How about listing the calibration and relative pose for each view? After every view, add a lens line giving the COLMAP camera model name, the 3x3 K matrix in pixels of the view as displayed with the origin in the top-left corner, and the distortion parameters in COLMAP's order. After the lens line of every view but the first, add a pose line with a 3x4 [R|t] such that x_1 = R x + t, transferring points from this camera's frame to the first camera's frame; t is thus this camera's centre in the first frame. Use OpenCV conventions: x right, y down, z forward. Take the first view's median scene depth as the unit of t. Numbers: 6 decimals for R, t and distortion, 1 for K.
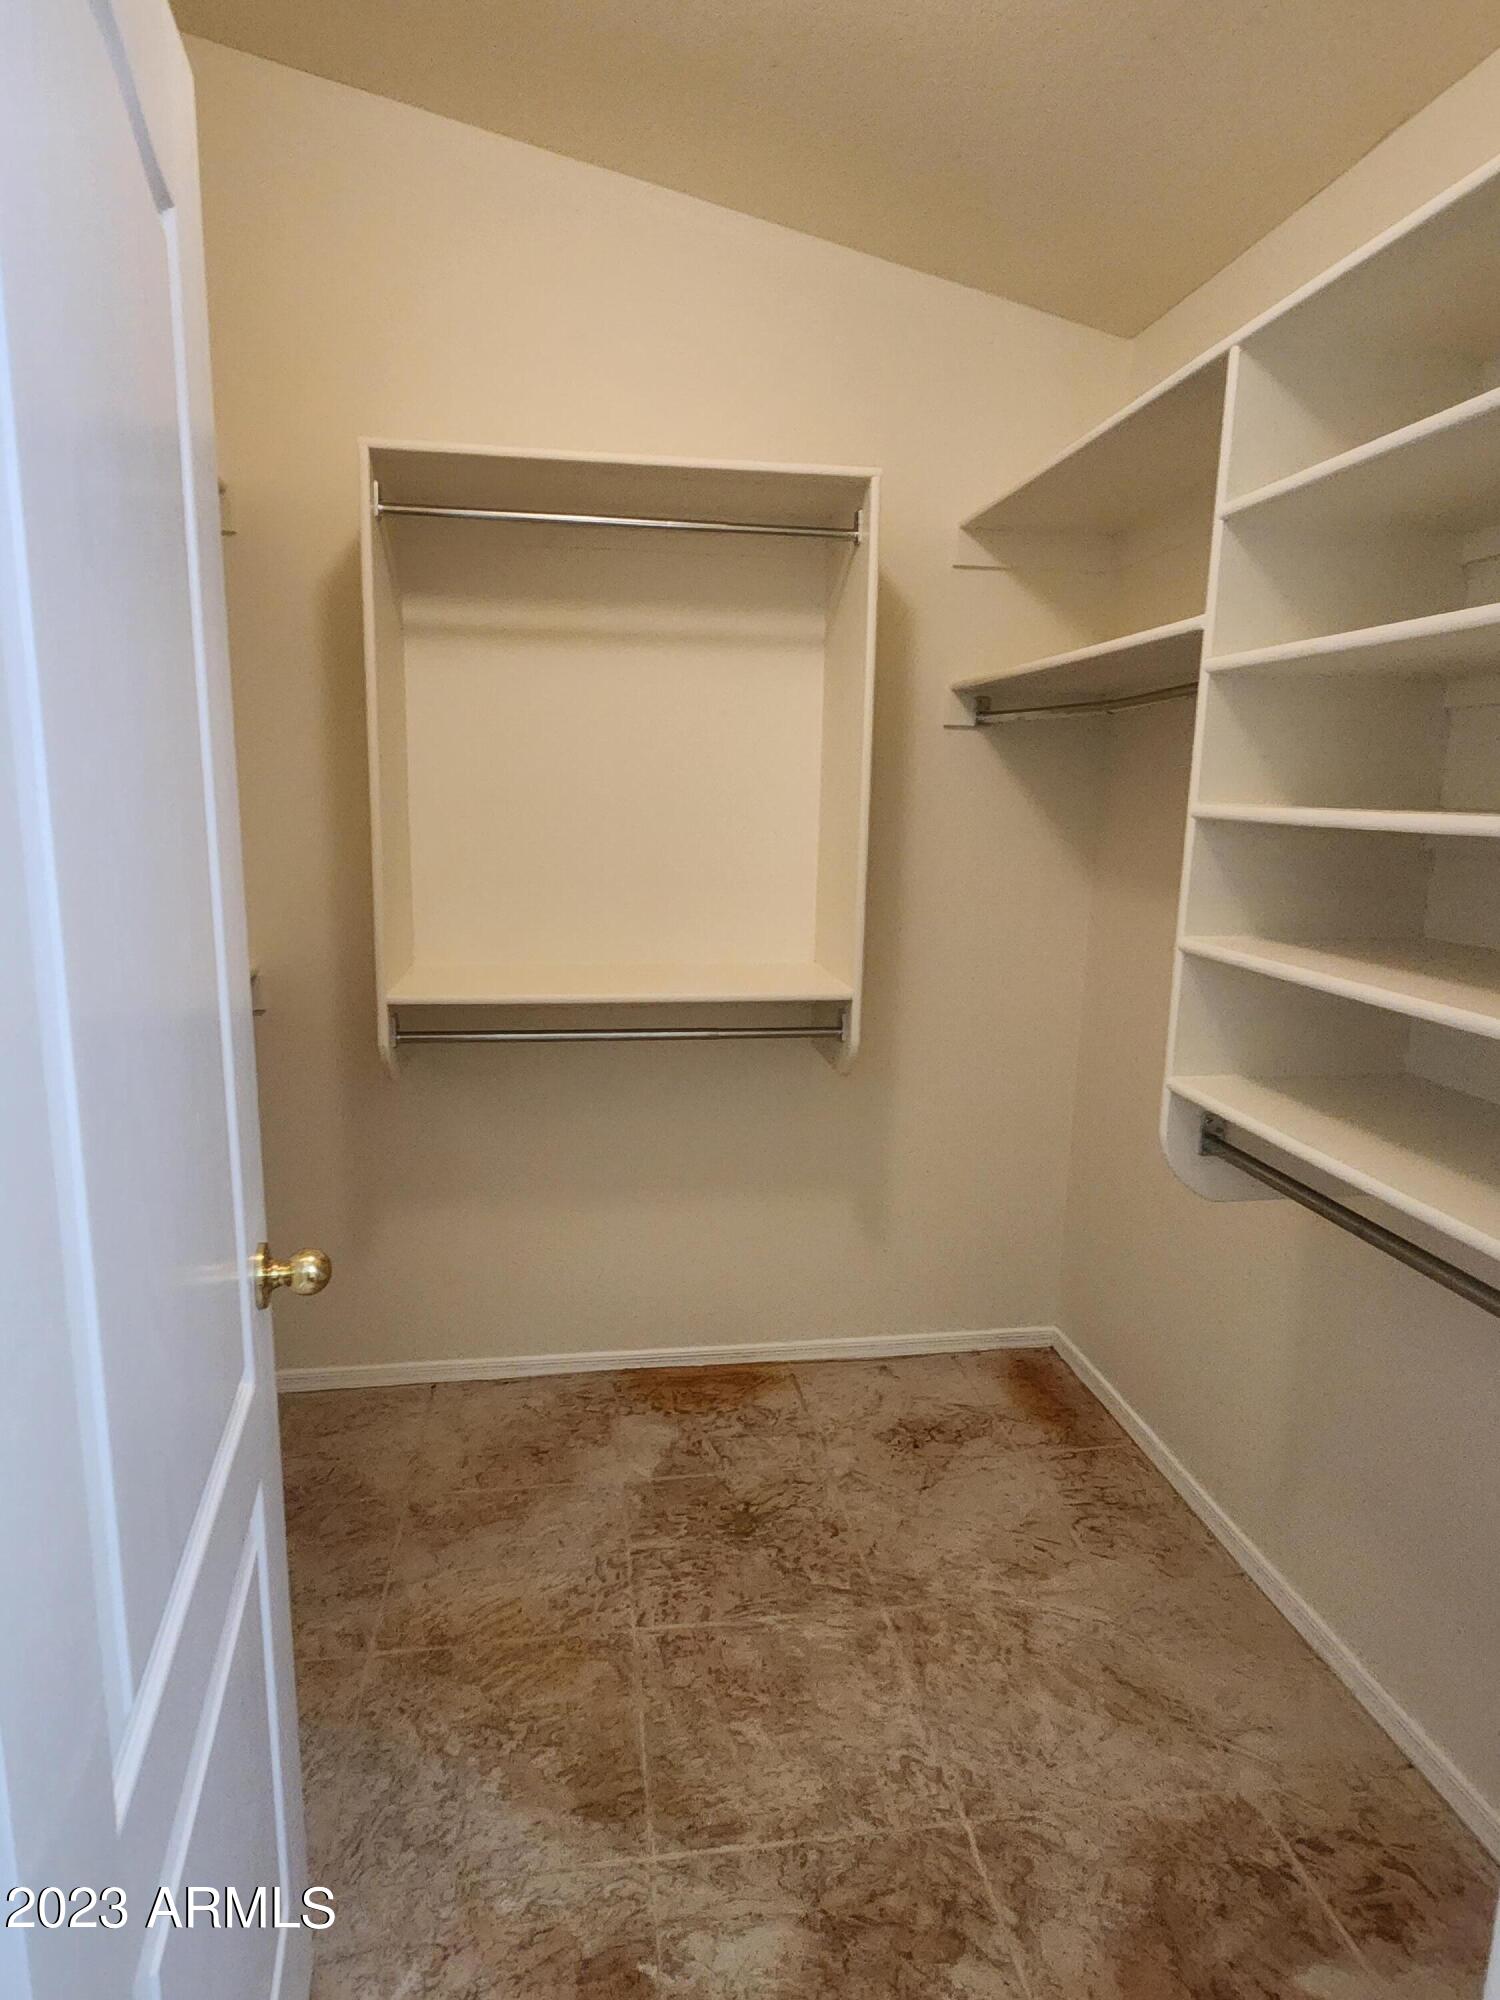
lens RADIAL K [[1129.8, 0, 750.0], [0, 1129.8, 1000.0], [0, 0, 1]] dist [0.000957, 0.001001]
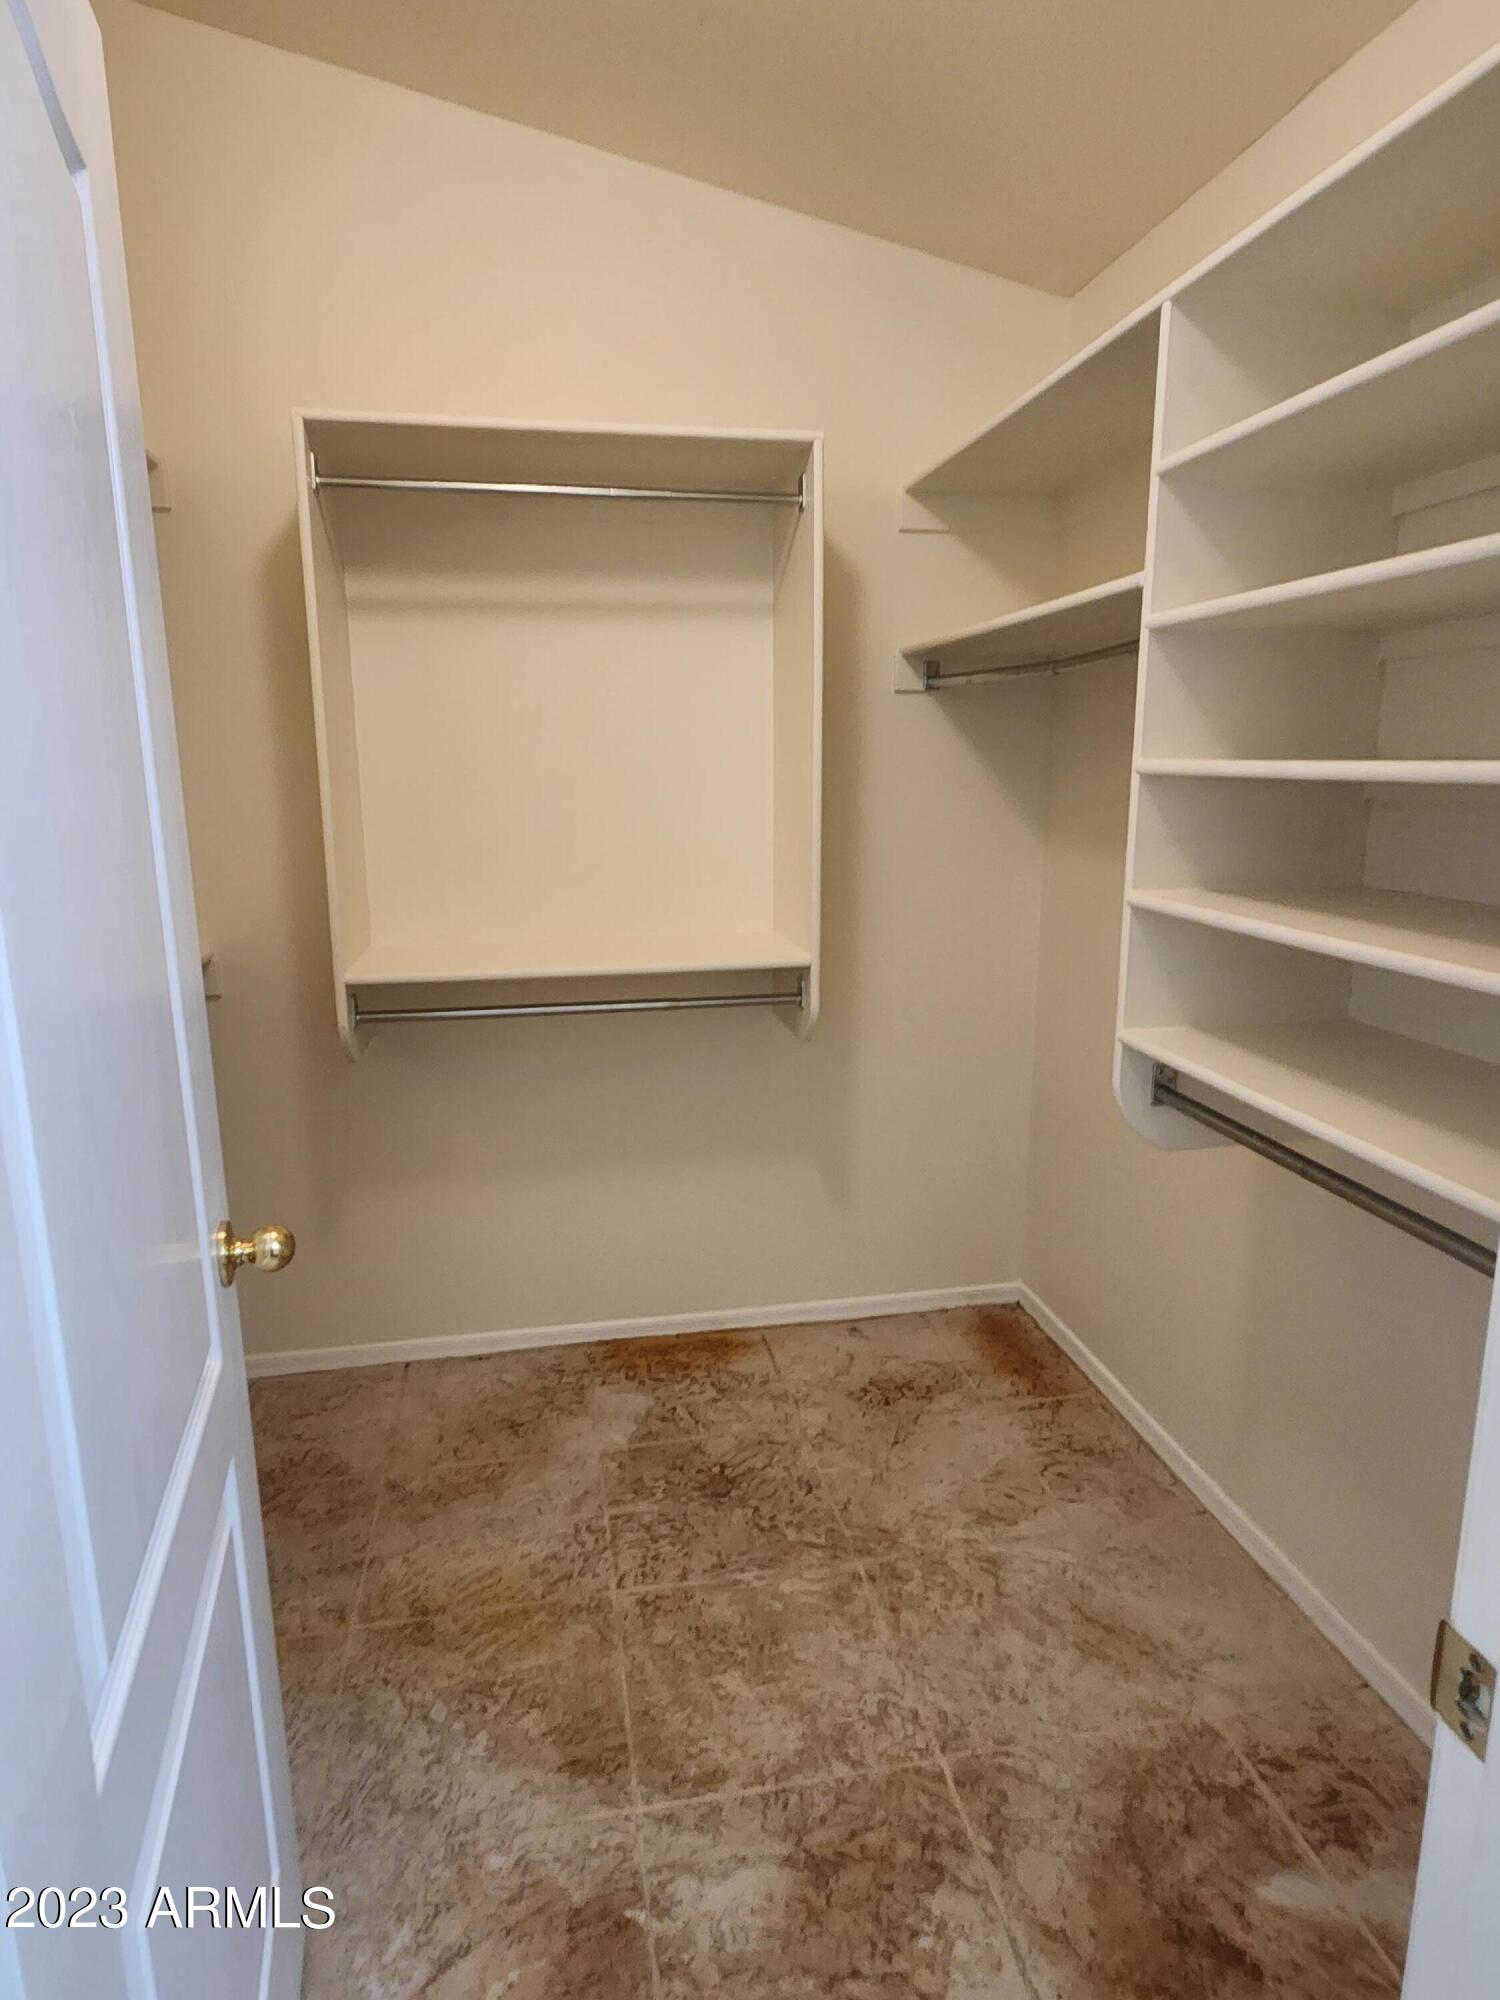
lens RADIAL K [[1129.8, 0, 750.0], [0, 1129.8, 1000.0], [0, 0, 1]] dist [0.000957, 0.001001]
pose [[0.999070, -0.031408, 0.029546, 0.007031], [0.030728, 0.999259, 0.023177, 0.006415], [-0.030252, -0.022248, 0.999295, -0.007228]]
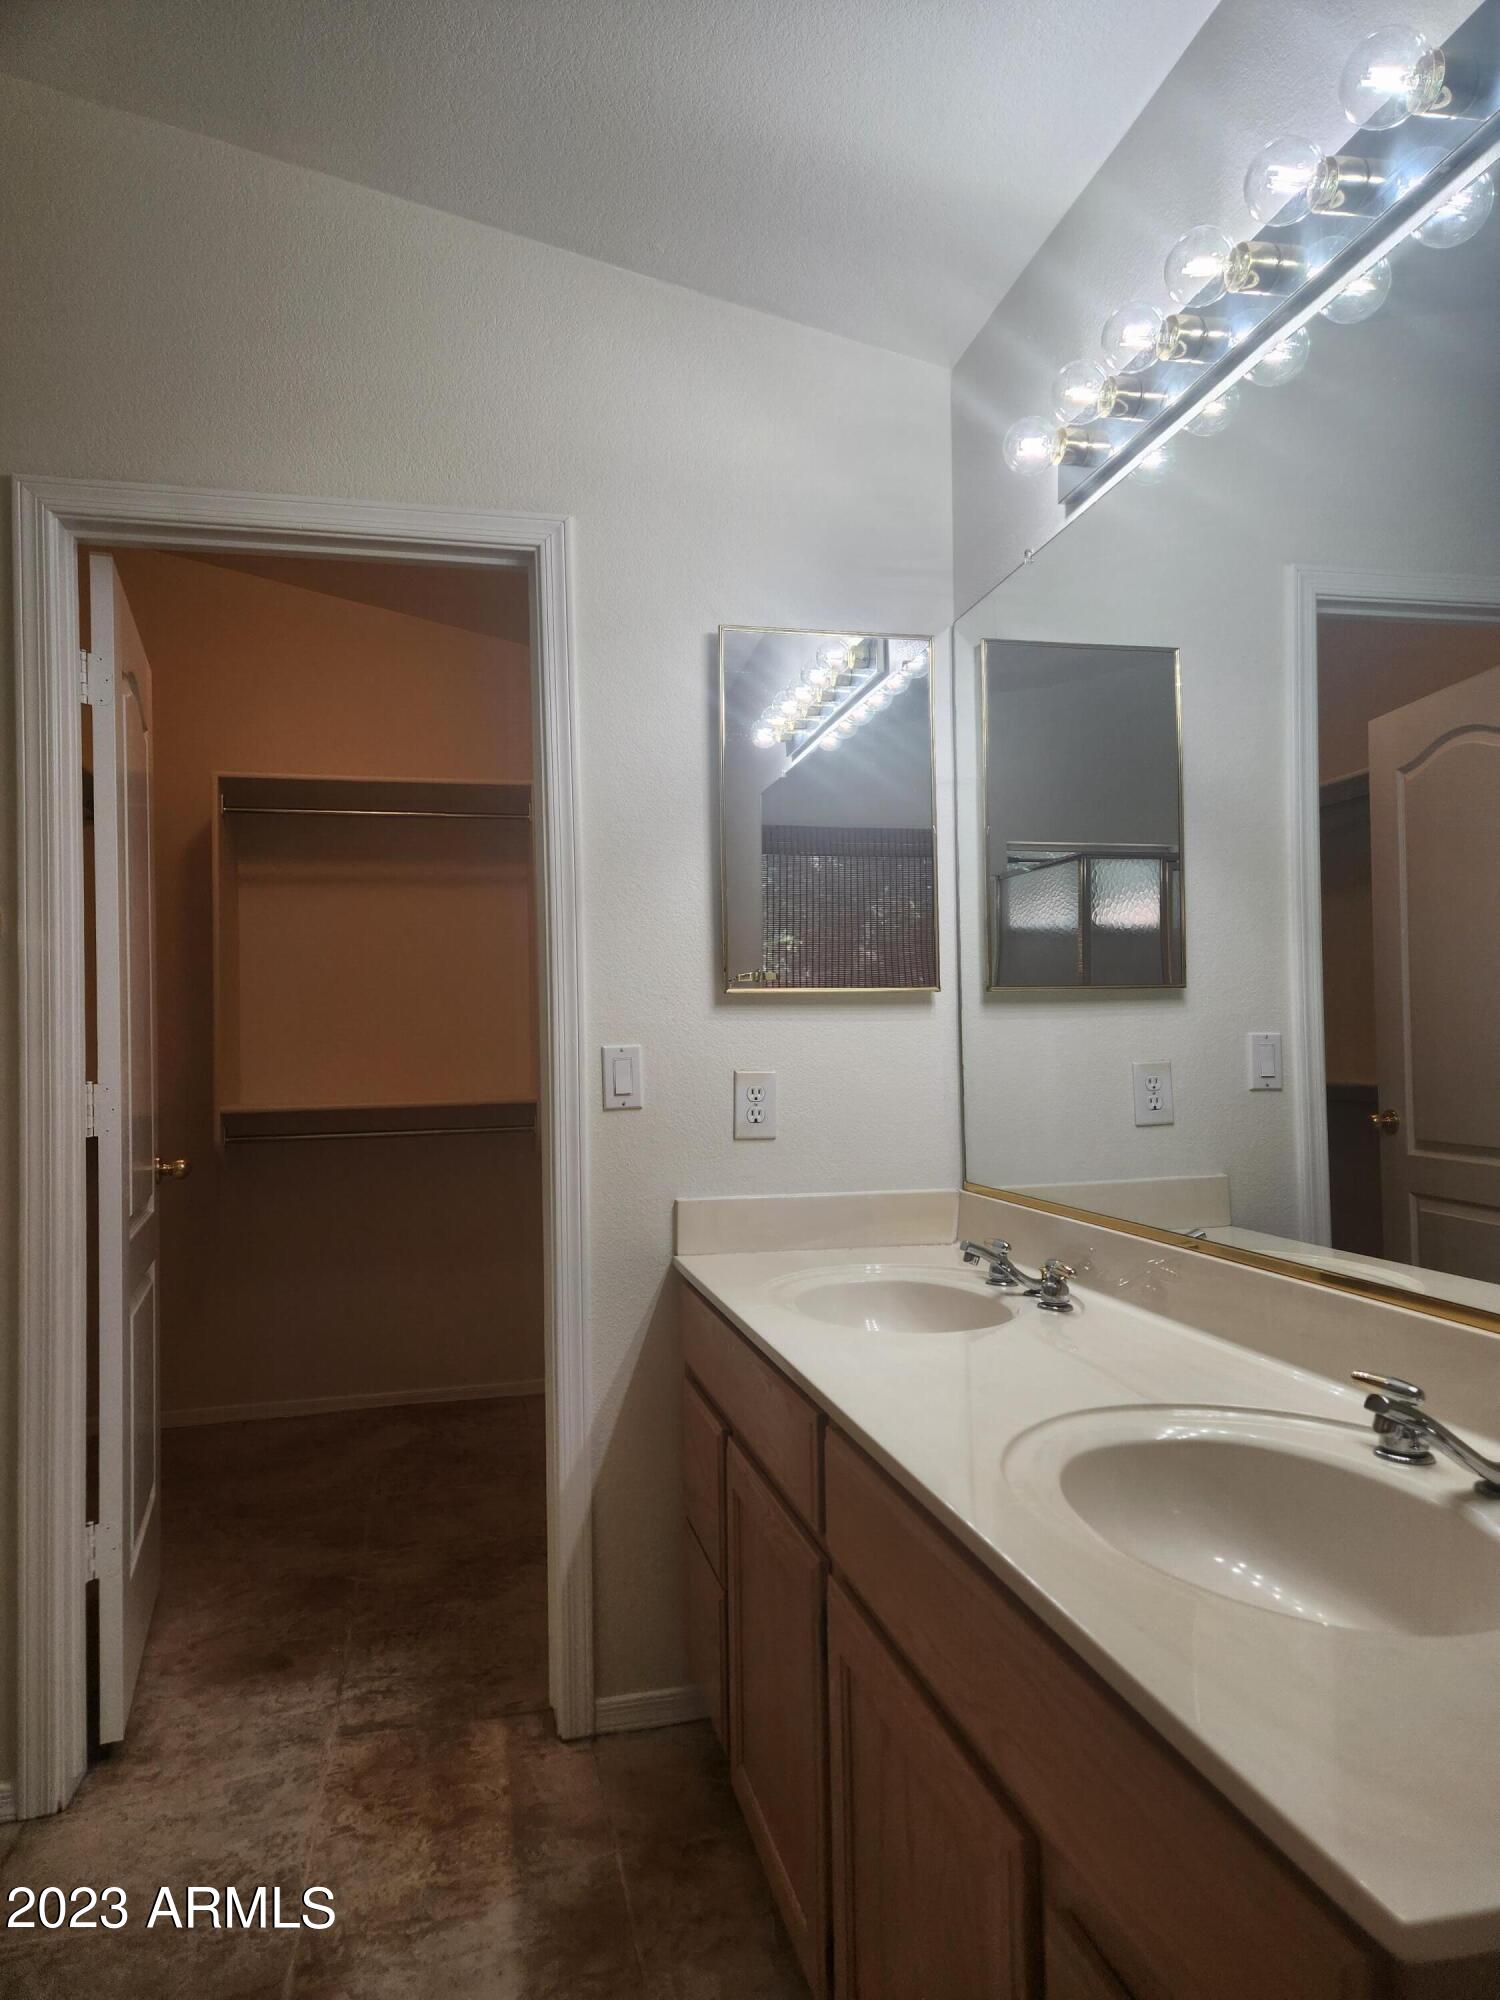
lens RADIAL K [[1331.3, 0, 752.7], [0, 1331.3, 1012.3], [0, 0, 1]] dist [0.067692, -0.057397]
pose [[0.996689, -0.037785, 0.072001, 0.335052], [0.051886, 0.977306, -0.205379, 0.344858], [-0.062607, 0.208435, 0.976030, -1.049066]]
